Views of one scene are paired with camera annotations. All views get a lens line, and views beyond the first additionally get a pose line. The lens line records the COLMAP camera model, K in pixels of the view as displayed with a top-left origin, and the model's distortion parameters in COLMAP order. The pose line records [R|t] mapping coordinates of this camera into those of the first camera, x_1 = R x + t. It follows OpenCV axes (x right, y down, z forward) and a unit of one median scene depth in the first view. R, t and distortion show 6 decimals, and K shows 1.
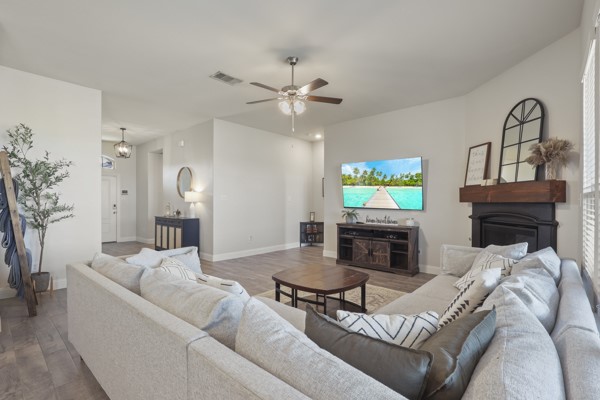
lens RADIAL K [[281.9, 0, 300.0], [0, 281.9, 200.3], [0, 0, 1]] dist [0.003725, -0.000238]
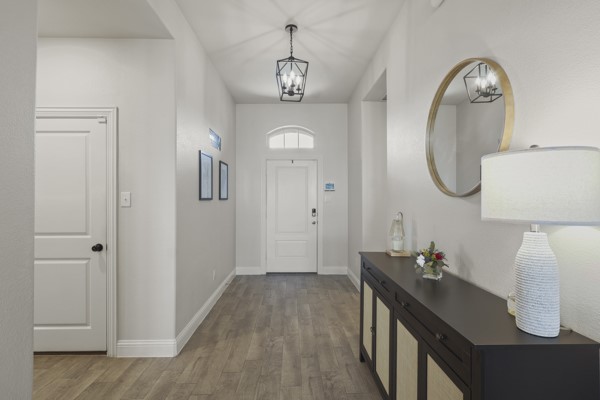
lens RADIAL K [[281.9, 0, 299.4], [0, 281.9, 199.4], [0, 0, 1]] dist [0.003725, -0.000238]
pose [[0.696657, 0.001328, -0.717403, -0.300231], [0.001850, 0.999992, 0.003648, -0.007565], [0.717402, -0.003869, 0.696649, 0.660871]]
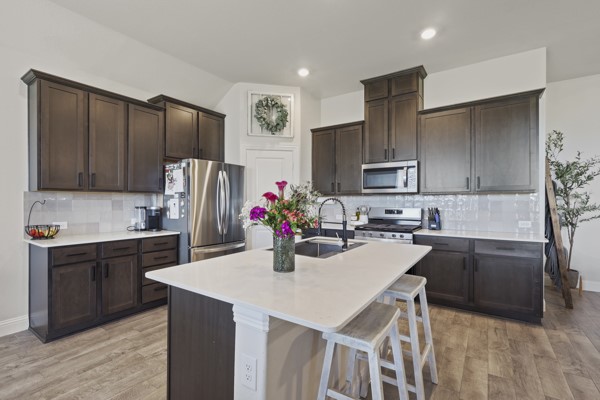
lens RADIAL K [[281.9, 0, 298.6], [0, 281.9, 201.5], [0, 0, 1]] dist [0.003725, -0.000238]
pose [[0.136596, 0.002991, -0.990622, -0.024752], [0.001288, 0.999994, 0.003197, 0.002433], [0.990626, -0.001713, 0.136591, -0.132123]]
